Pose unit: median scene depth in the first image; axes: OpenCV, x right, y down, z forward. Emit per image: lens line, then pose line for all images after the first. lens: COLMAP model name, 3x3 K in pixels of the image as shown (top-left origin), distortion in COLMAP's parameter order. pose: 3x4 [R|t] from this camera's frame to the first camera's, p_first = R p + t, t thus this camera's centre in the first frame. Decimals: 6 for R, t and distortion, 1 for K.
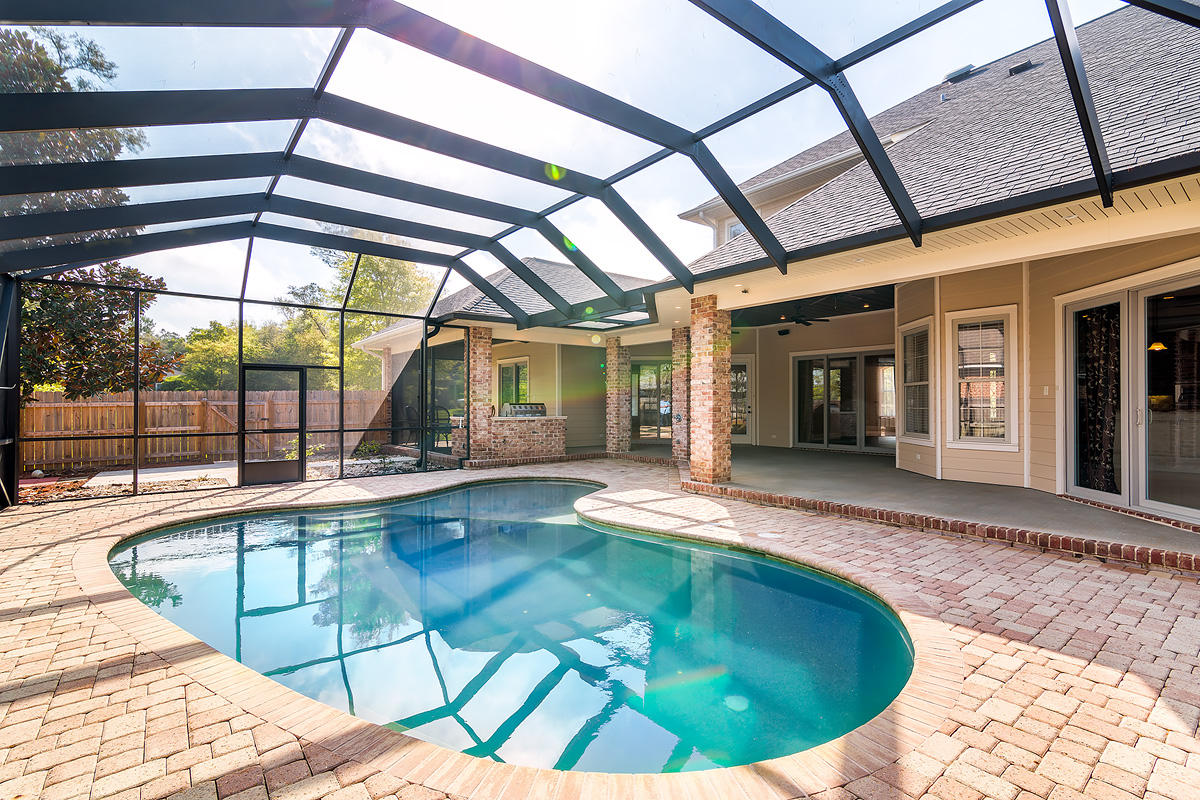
lens RADIAL K [[551.3, 0, 600.3], [0, 551.3, 395.1], [0, 0, 1]] dist [0.002885, -0.000026]
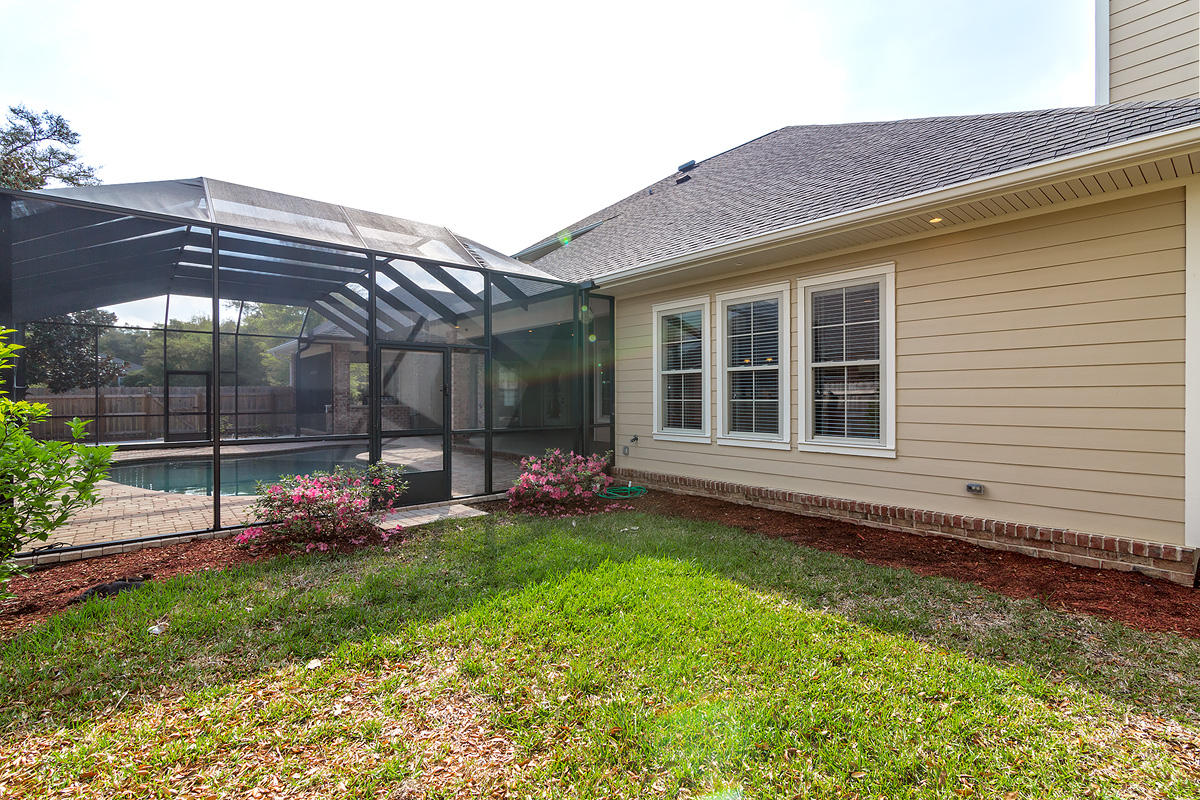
lens RADIAL K [[551.3, 0, 601.9], [0, 551.3, 394.3], [0, 0, 1]] dist [0.002885, -0.000026]
pose [[0.999296, -0.001027, 0.037510, 0.426396], [0.000539, 0.999915, 0.012998, -0.007196], [-0.037520, -0.012969, 0.999212, -0.496043]]
